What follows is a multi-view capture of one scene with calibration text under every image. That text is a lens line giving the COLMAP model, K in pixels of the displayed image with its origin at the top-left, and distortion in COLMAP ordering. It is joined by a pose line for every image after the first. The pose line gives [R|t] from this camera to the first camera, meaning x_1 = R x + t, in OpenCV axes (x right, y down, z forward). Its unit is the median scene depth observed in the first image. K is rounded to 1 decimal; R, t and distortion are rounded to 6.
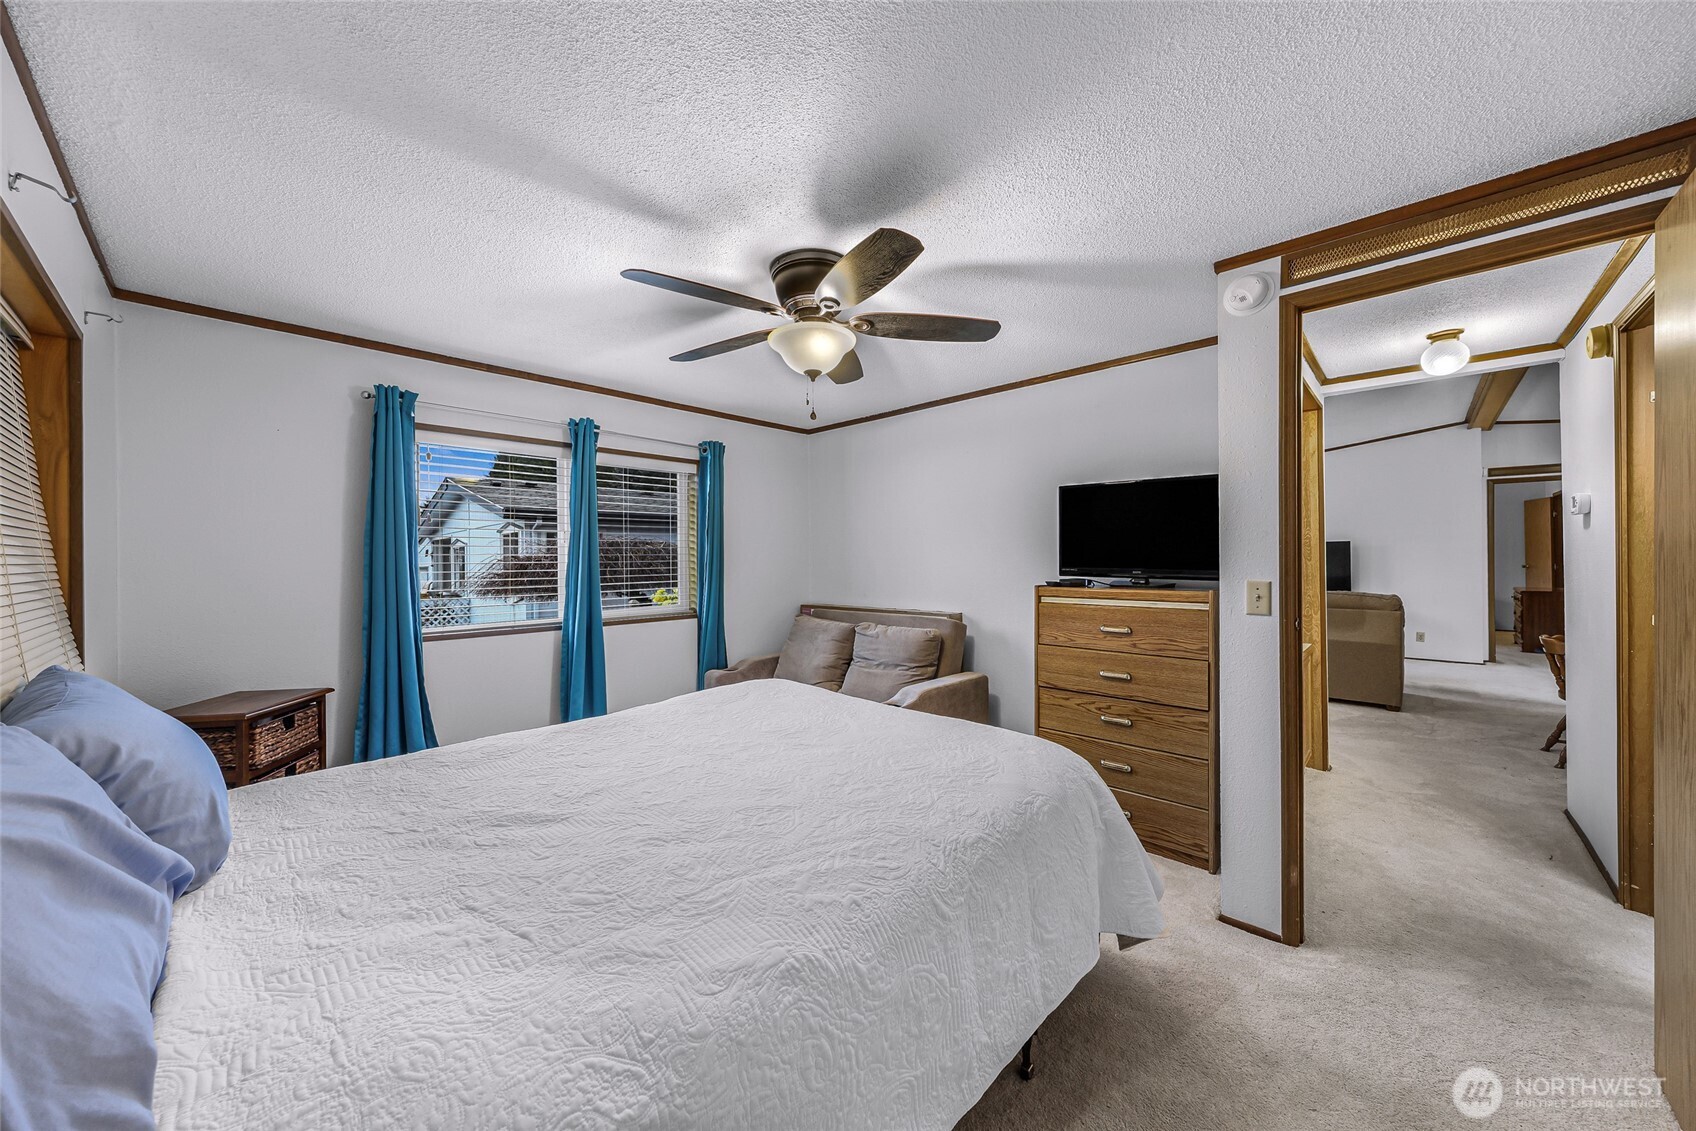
lens RADIAL K [[588.5, 0, 841.2], [0, 588.5, 558.9], [0, 0, 1]] dist [0.006280, -0.000147]
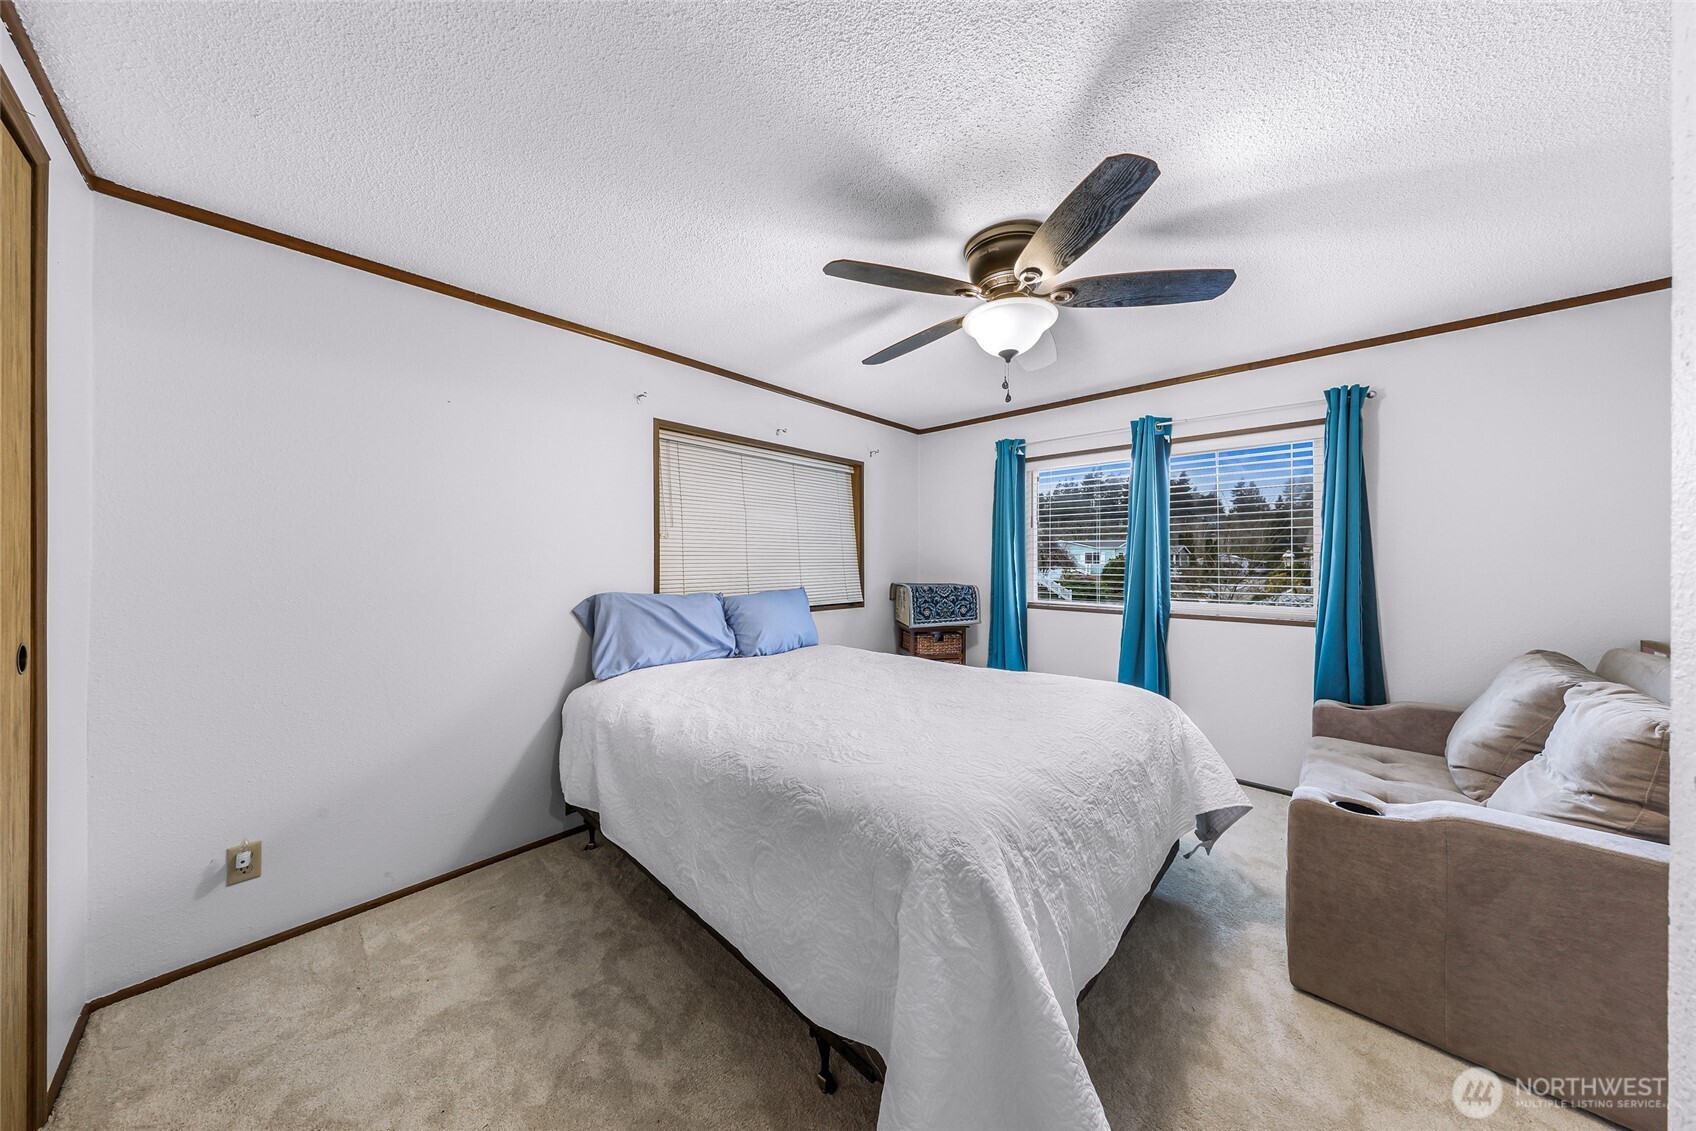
lens RADIAL K [[535.6, 0, 848.0], [0, 535.6, 565.5], [0, 0, 1]] dist [0.000353, -0.000005]
pose [[0.022321, 0.019299, -0.999565, 0.816317], [0.002320, 0.999810, 0.019356, 0.012489], [0.999748, -0.002751, 0.022272, 0.708090]]
